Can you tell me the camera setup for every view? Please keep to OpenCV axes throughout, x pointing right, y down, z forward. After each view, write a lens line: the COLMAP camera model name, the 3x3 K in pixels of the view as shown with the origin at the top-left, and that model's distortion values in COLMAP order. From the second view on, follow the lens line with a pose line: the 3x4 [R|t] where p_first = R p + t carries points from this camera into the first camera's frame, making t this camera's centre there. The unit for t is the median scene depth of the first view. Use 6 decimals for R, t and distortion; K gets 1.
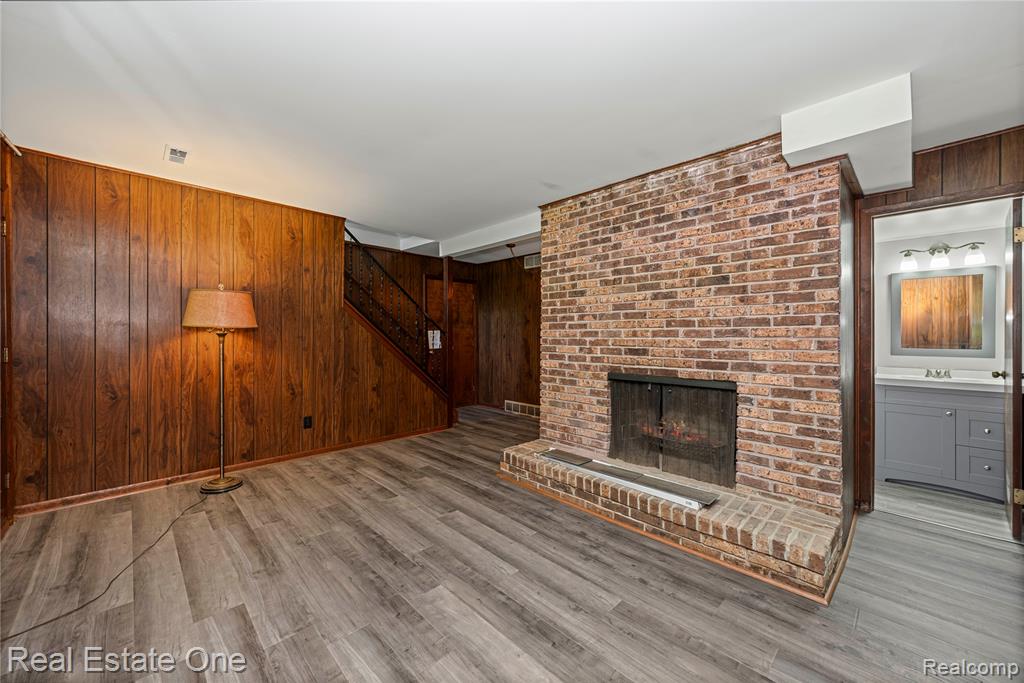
lens RADIAL K [[375.7, 0, 512.3], [0, 375.7, 335.7], [0, 0, 1]] dist [-0.002470, 0.000321]
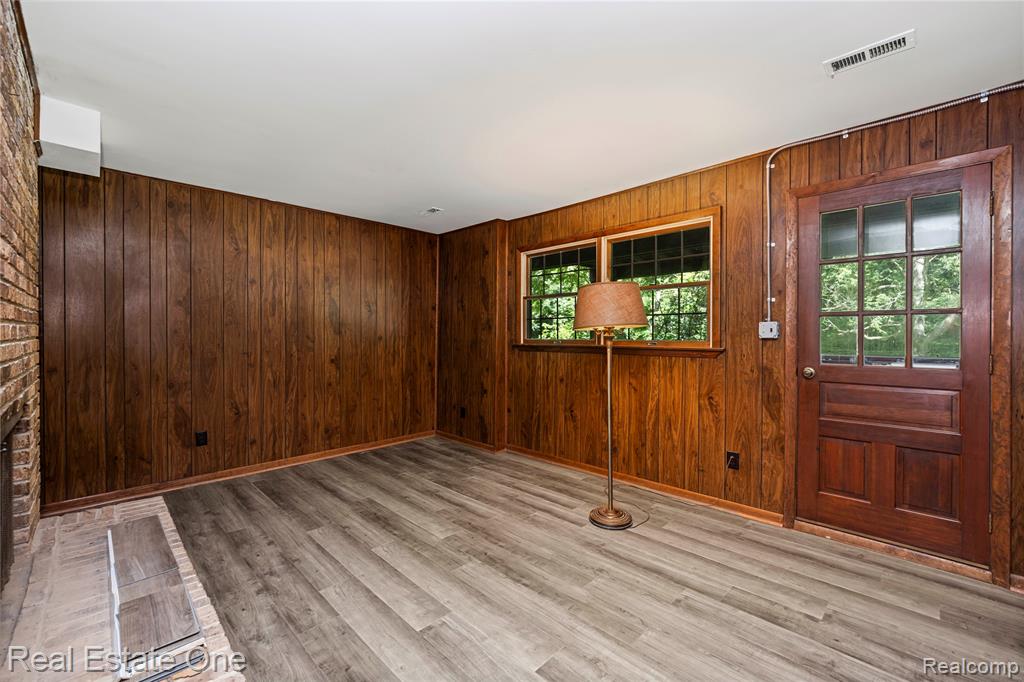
lens RADIAL K [[418.9, 0, 511.7], [0, 418.9, 337.4], [0, 0, 1]] dist [-0.000416, -0.000058]
pose [[-0.999978, -0.006534, 0.001317, -0.365857], [-0.006523, 0.999945, 0.008192, -0.008245], [-0.001371, 0.008183, -0.999966, 2.075051]]
